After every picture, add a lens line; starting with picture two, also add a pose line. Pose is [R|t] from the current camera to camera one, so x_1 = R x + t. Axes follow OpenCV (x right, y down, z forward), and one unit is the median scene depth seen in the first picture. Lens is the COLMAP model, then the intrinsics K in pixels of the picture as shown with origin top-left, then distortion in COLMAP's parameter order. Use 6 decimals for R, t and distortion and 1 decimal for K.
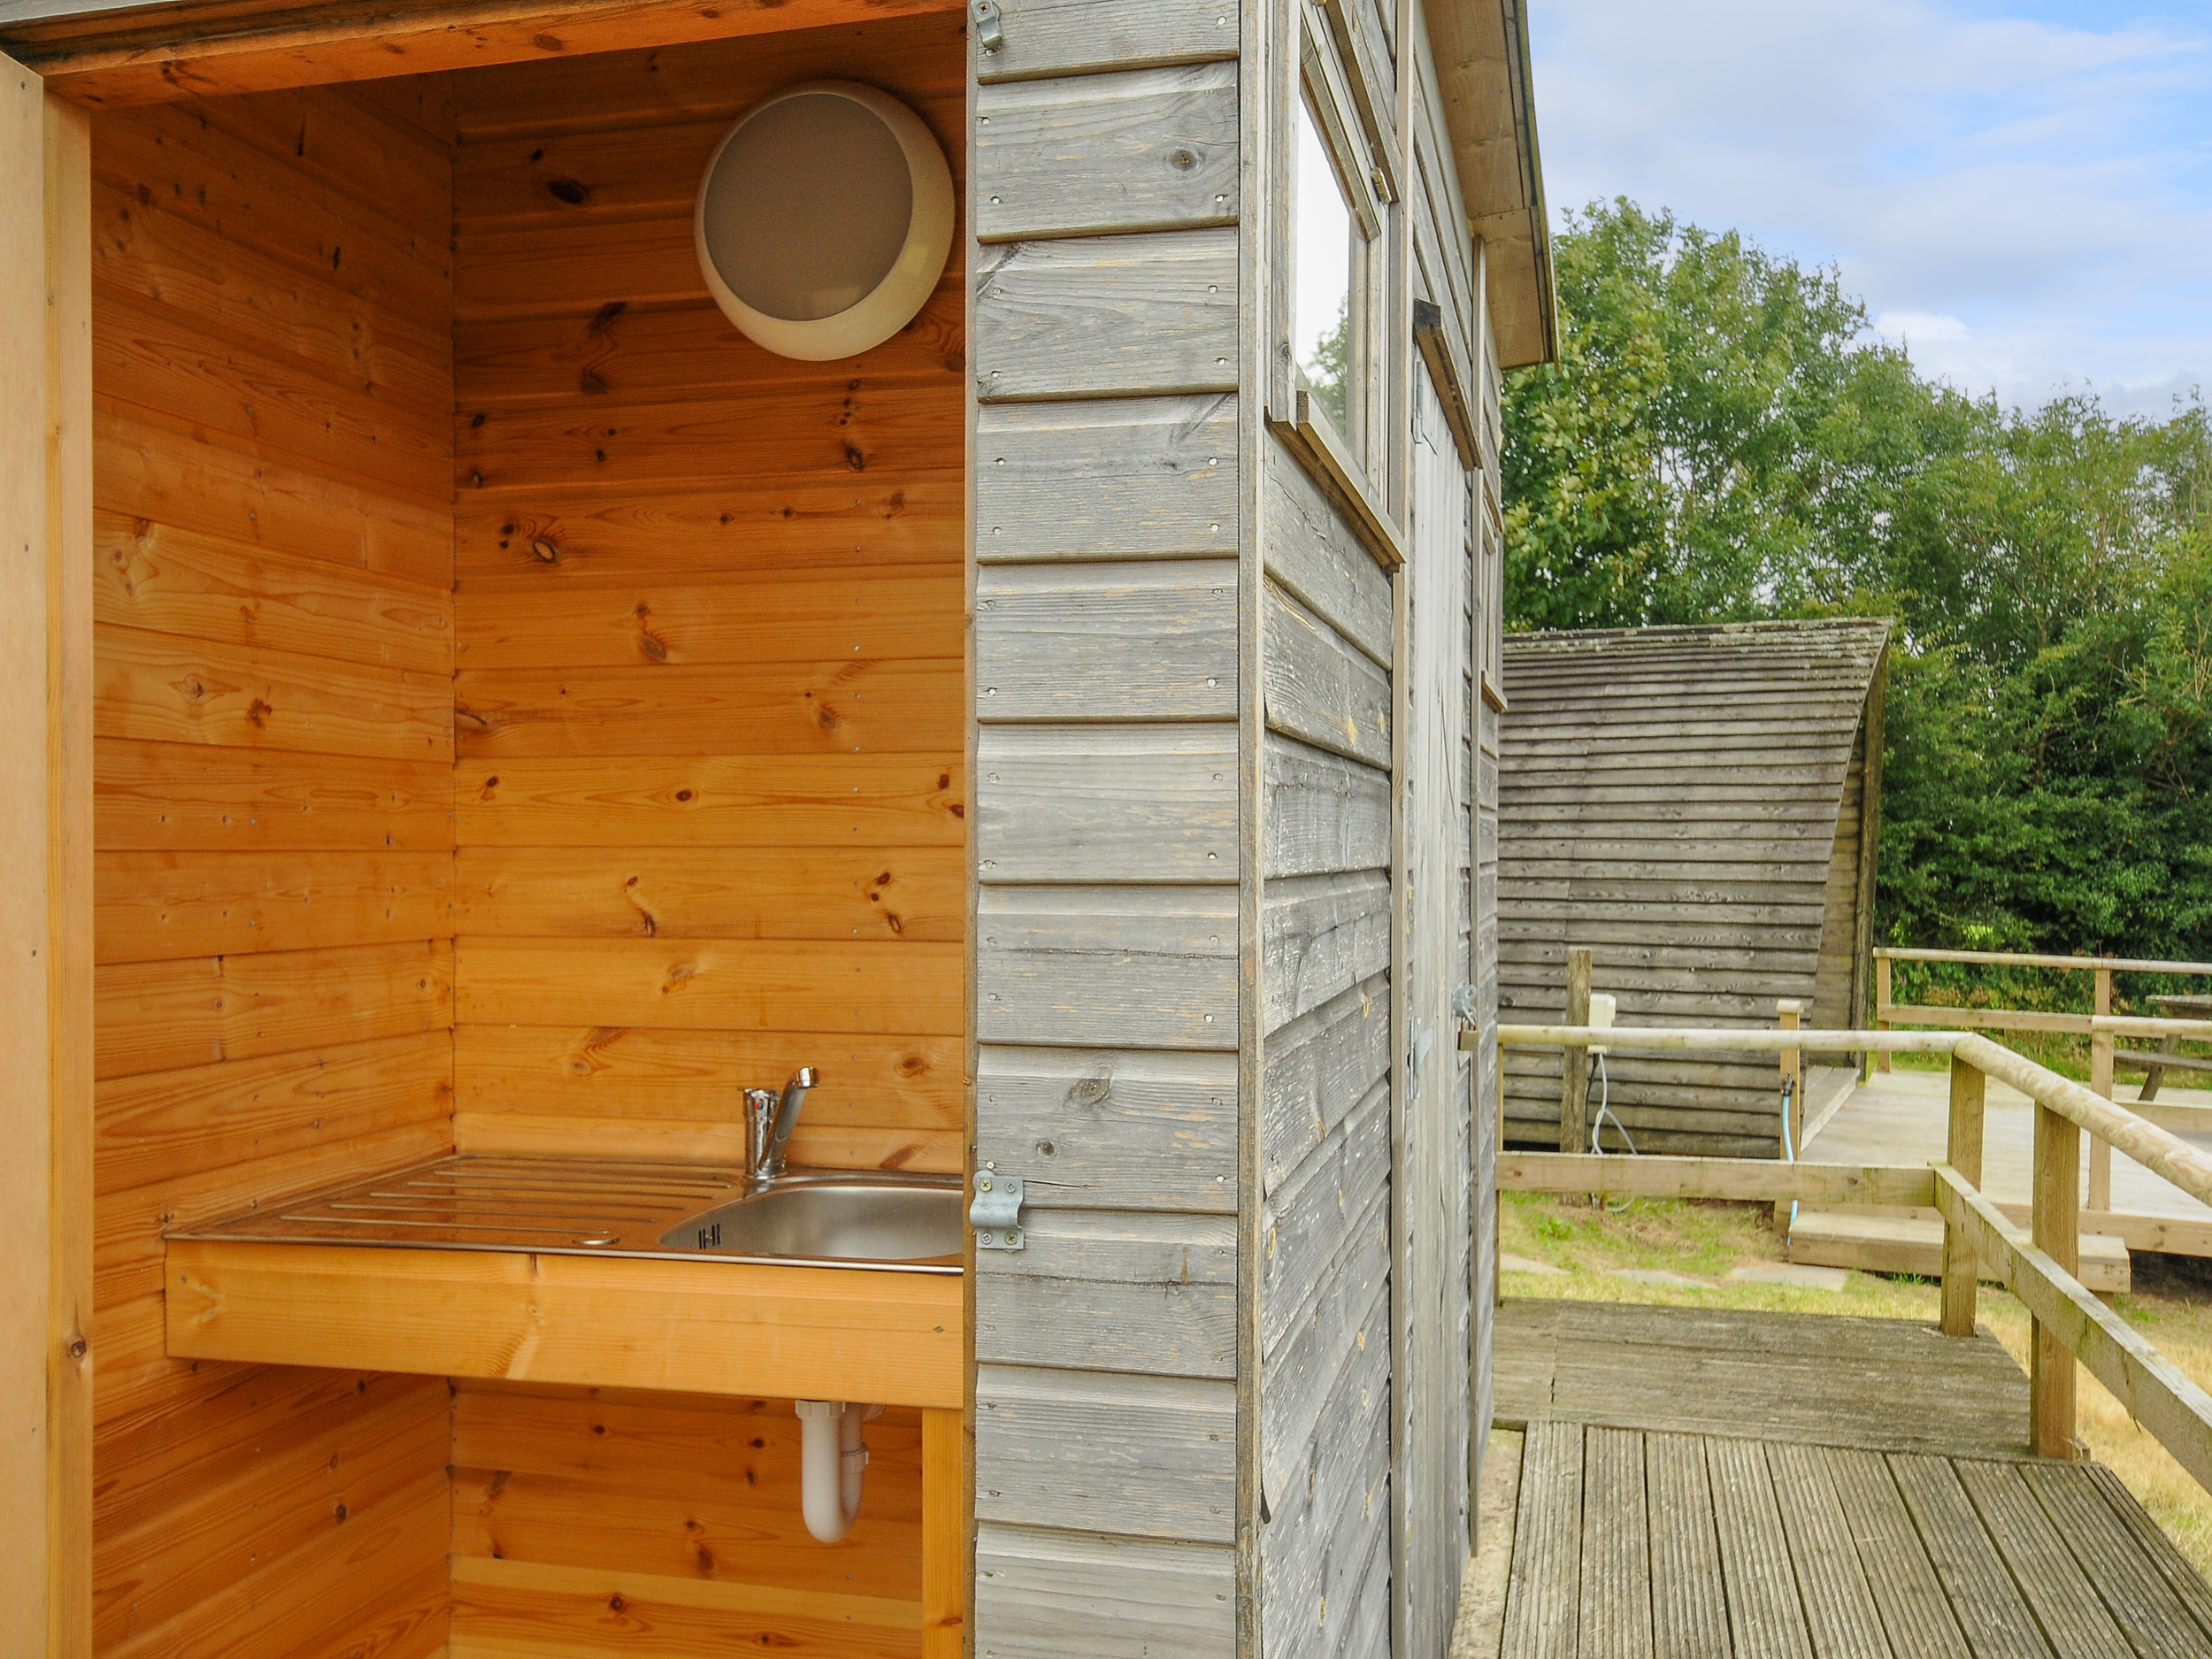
lens RADIAL K [[1712.1, 0, 1221.0], [0, 1712.1, 831.8], [0, 0, 1]] dist [0.078533, -0.176590]
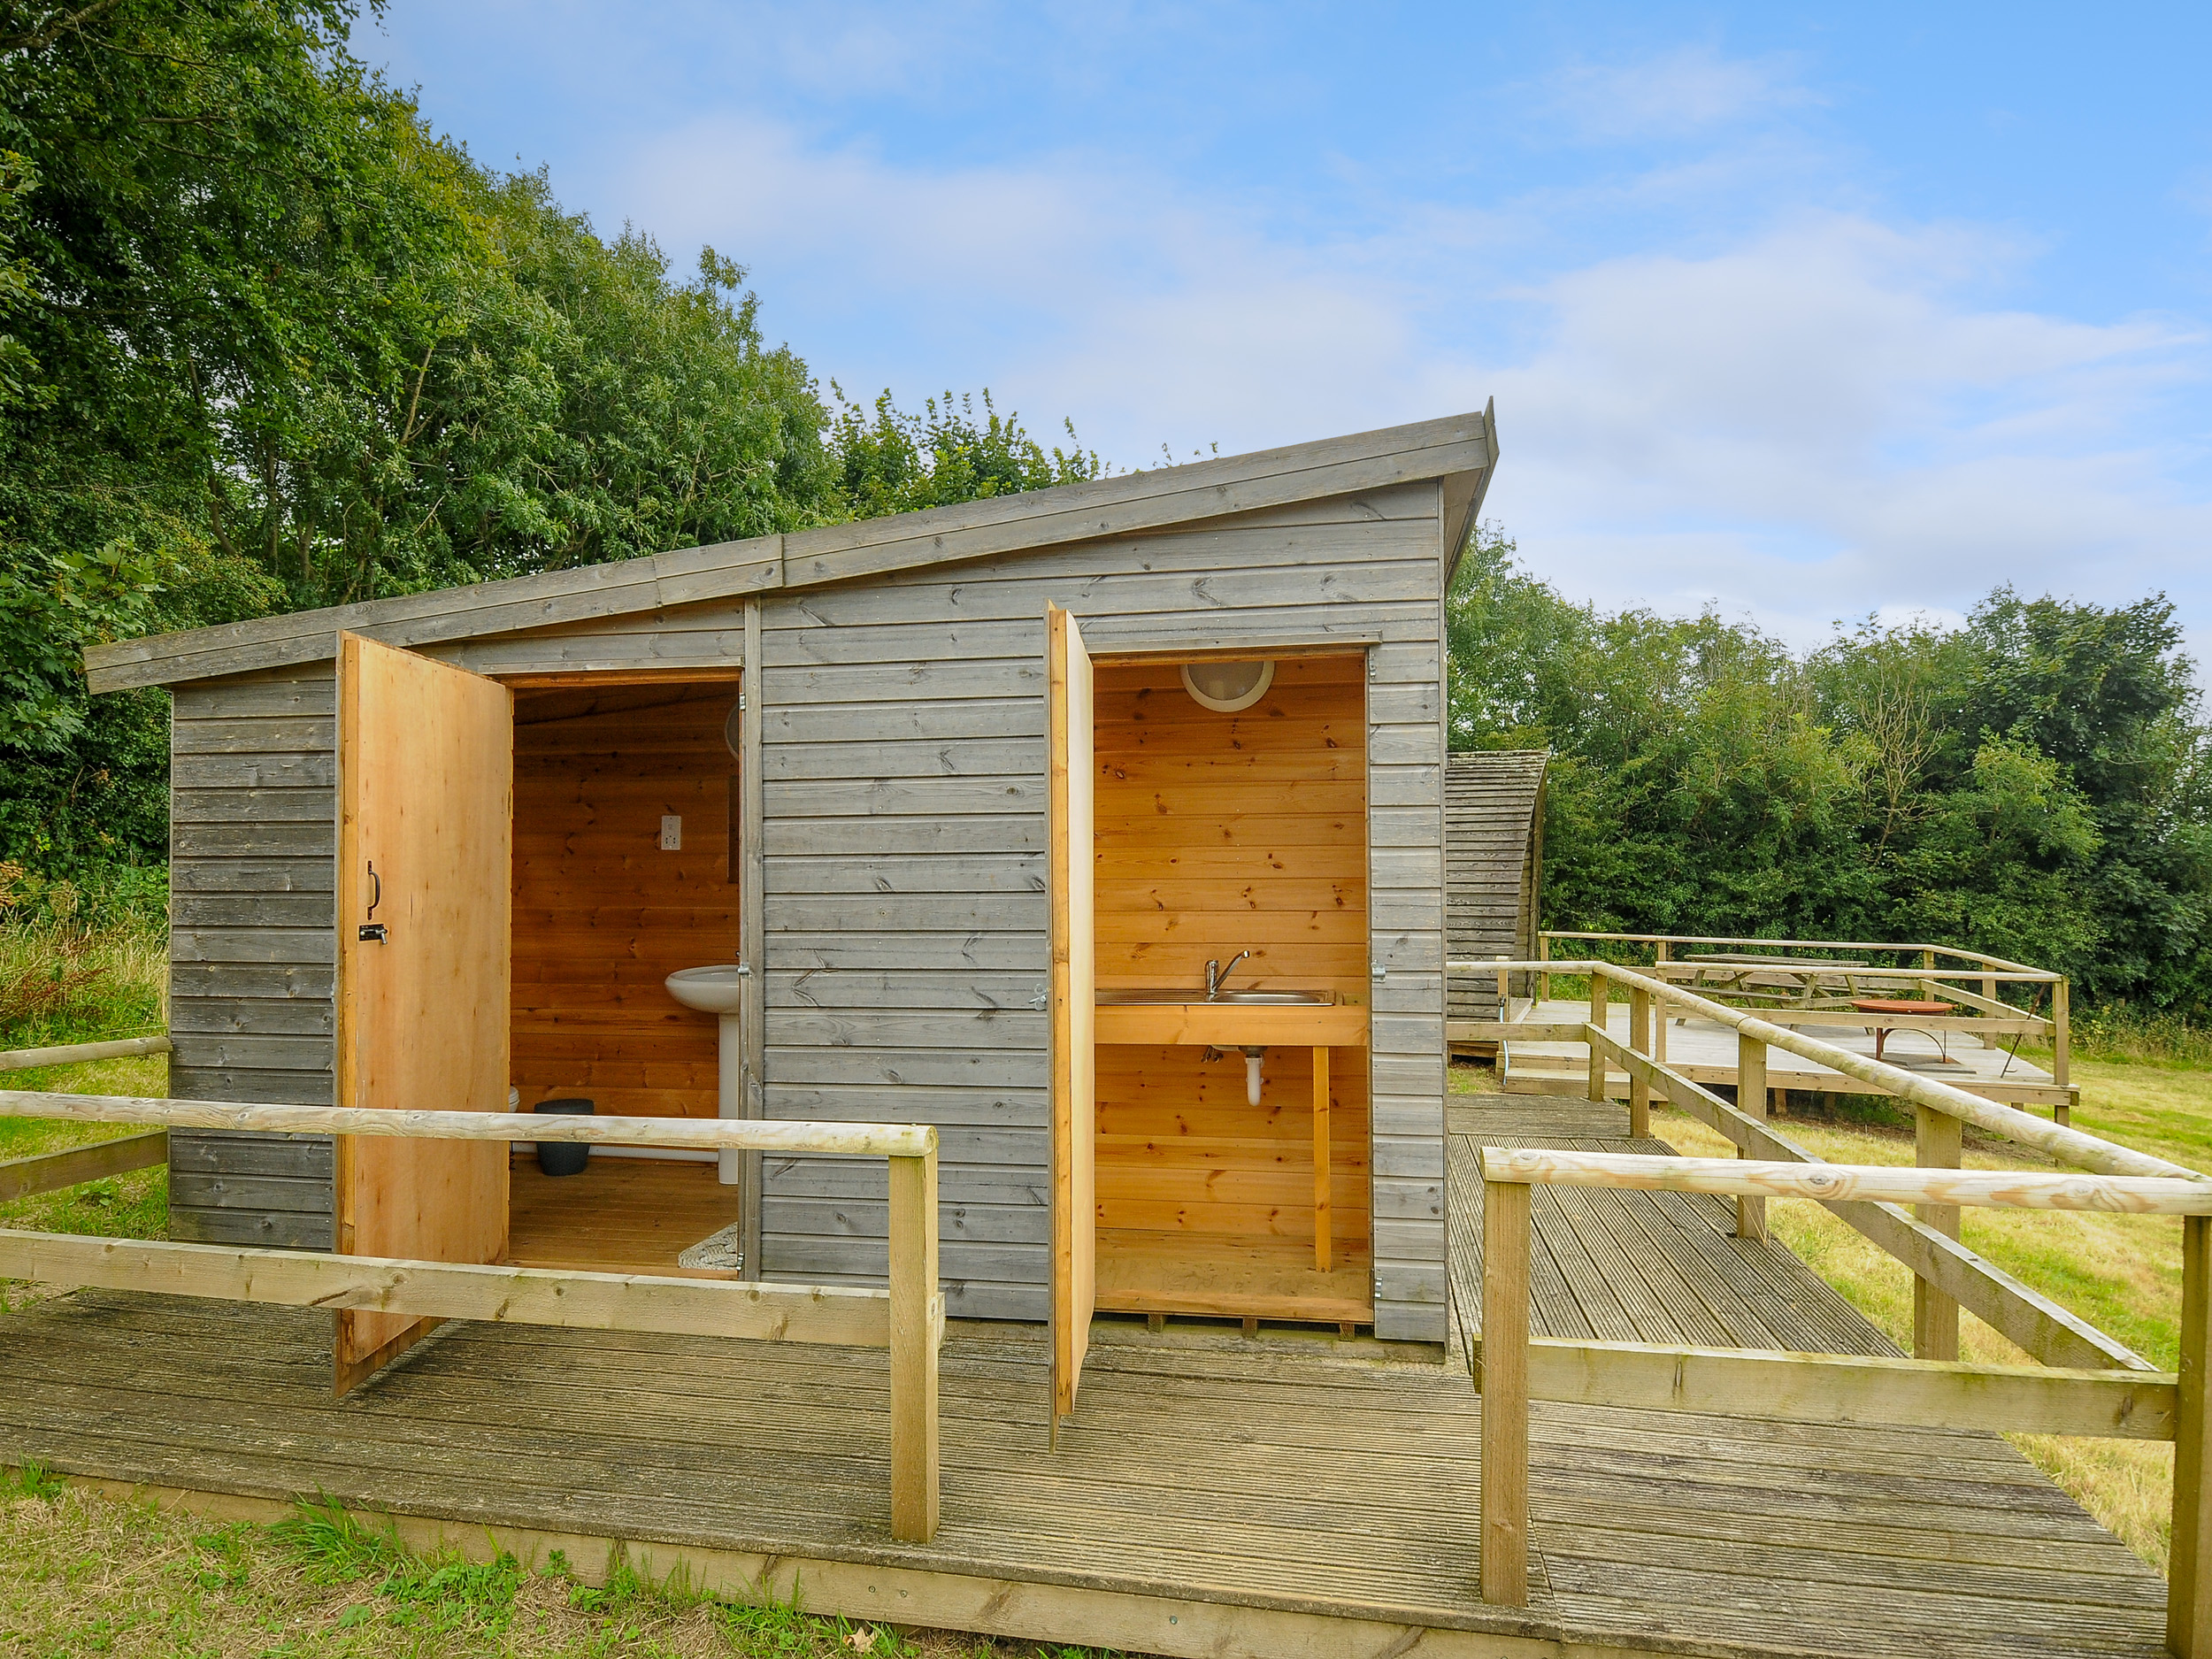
lens RADIAL K [[1166.4, 0, 1169.1], [0, 1166.4, 839.5], [0, 0, 1]] dist [0.002469, 0.000180]
pose [[0.997532, -0.003462, 0.070127, -0.111103], [0.005018, 0.999745, -0.022012, -0.003490], [-0.070033, 0.022310, 0.997295, -0.227679]]
